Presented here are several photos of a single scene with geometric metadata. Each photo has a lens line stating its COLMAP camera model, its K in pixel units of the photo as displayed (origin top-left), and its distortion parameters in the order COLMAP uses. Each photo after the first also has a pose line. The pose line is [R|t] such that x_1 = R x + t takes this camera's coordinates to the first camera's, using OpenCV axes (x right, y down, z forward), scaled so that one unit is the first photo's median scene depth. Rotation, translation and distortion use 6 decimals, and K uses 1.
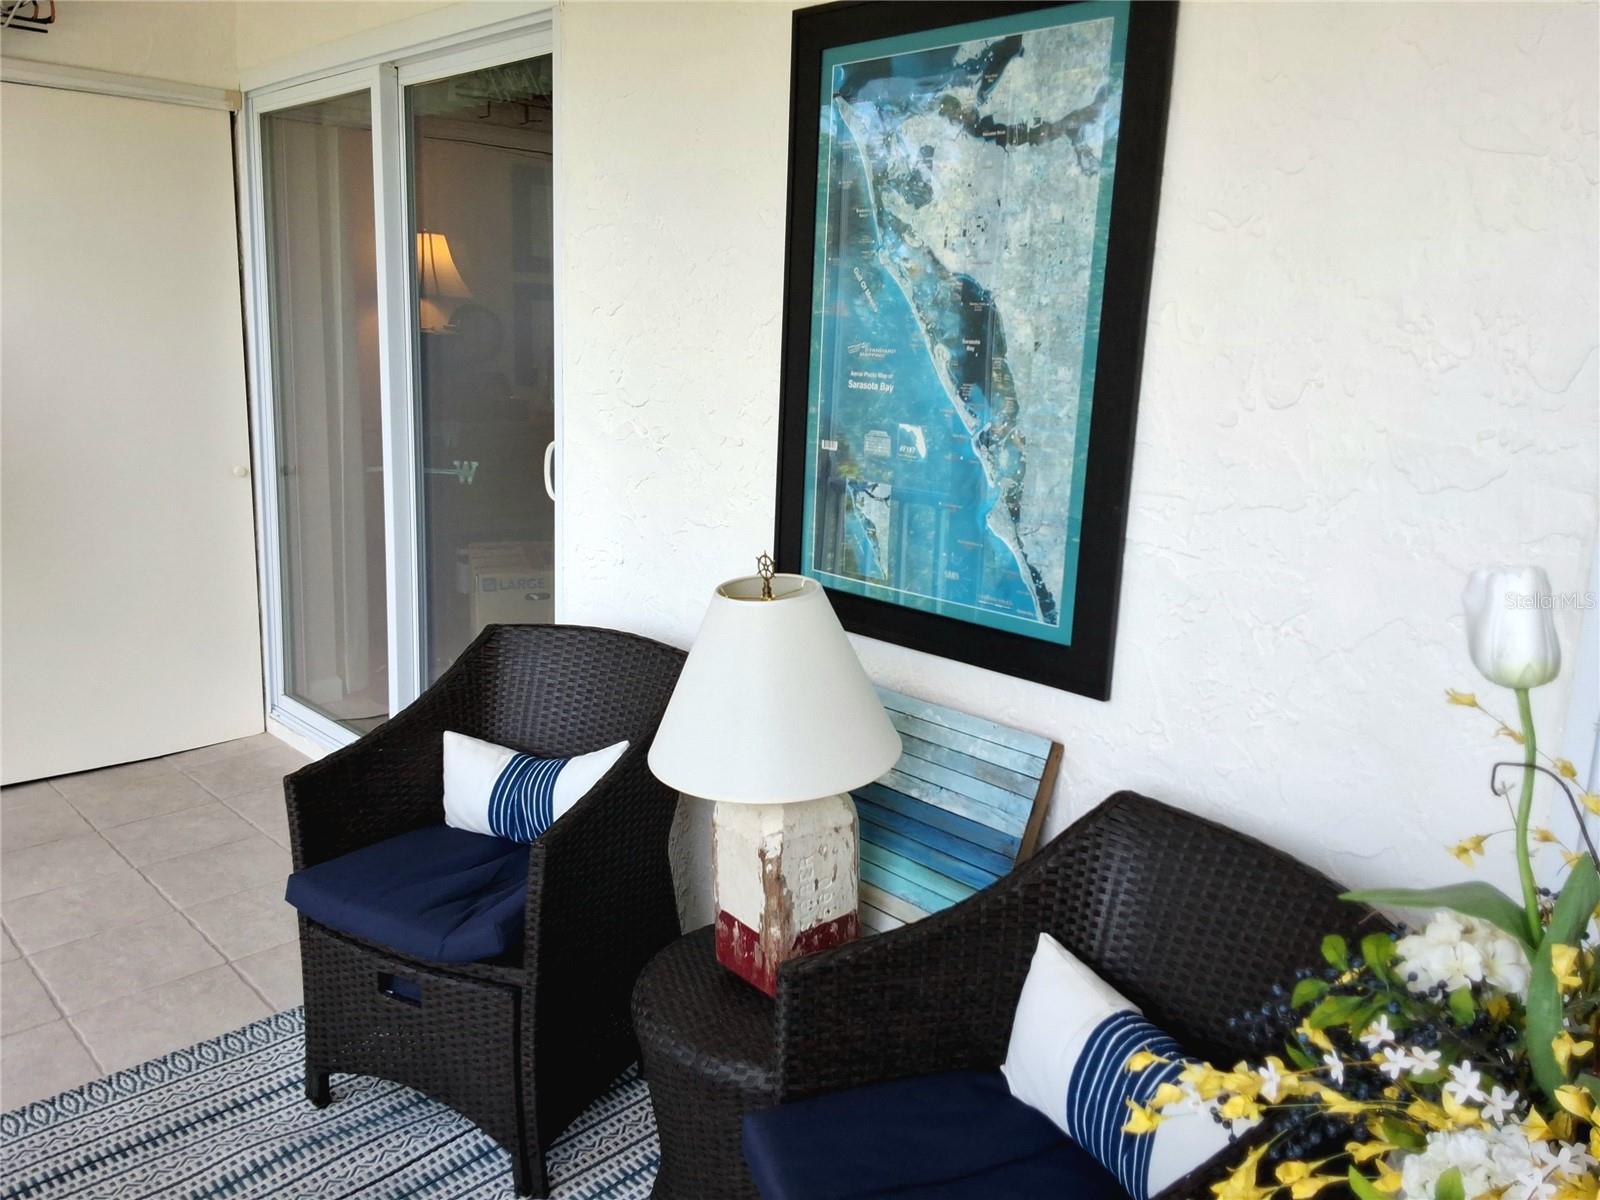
lens RADIAL K [[1286.6, 0, 798.9], [0, 1286.6, 608.6], [0, 0, 1]] dist [0.103619, -0.133915]
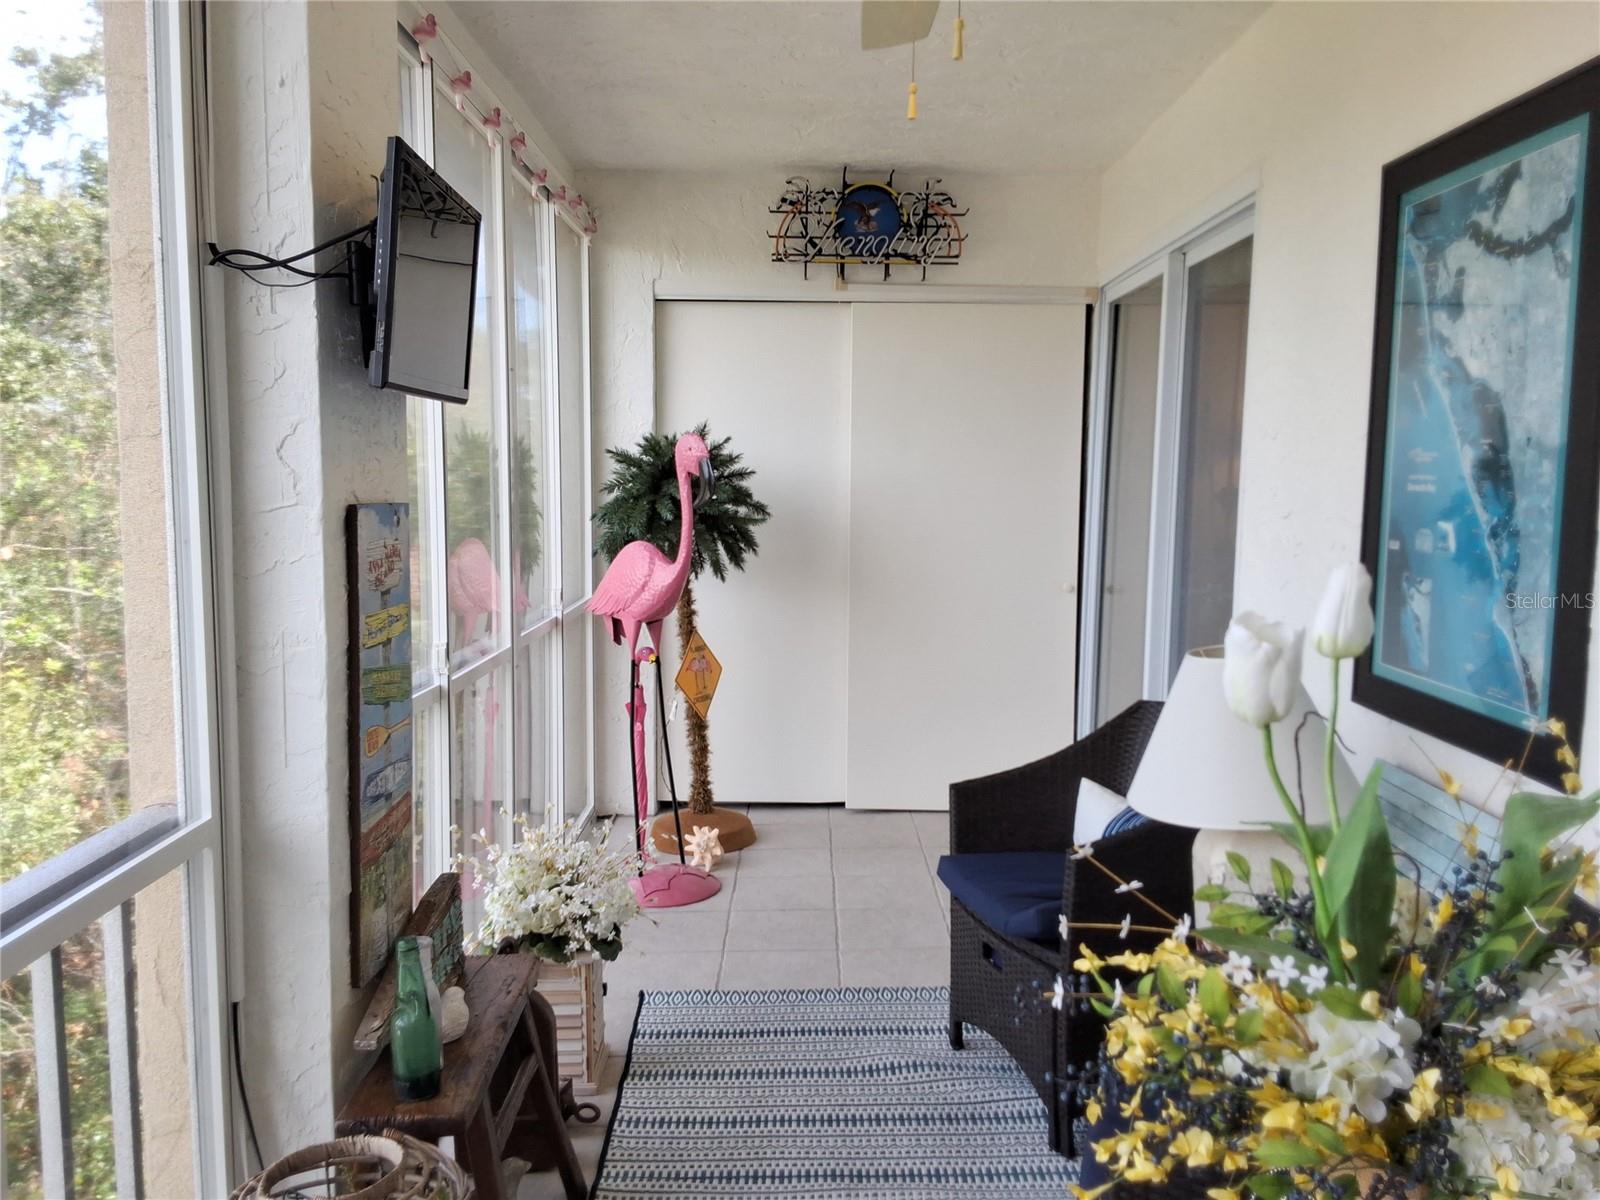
lens RADIAL K [[1286.6, 0, 784.2], [0, 1286.6, 595.7], [0, 0, 1]] dist [0.103619, -0.133915]
pose [[0.726133, 0.042353, -0.686248, 0.437168], [-0.131705, 0.988186, -0.078373, 0.071998], [0.674822, 0.147291, 0.723133, -0.124160]]
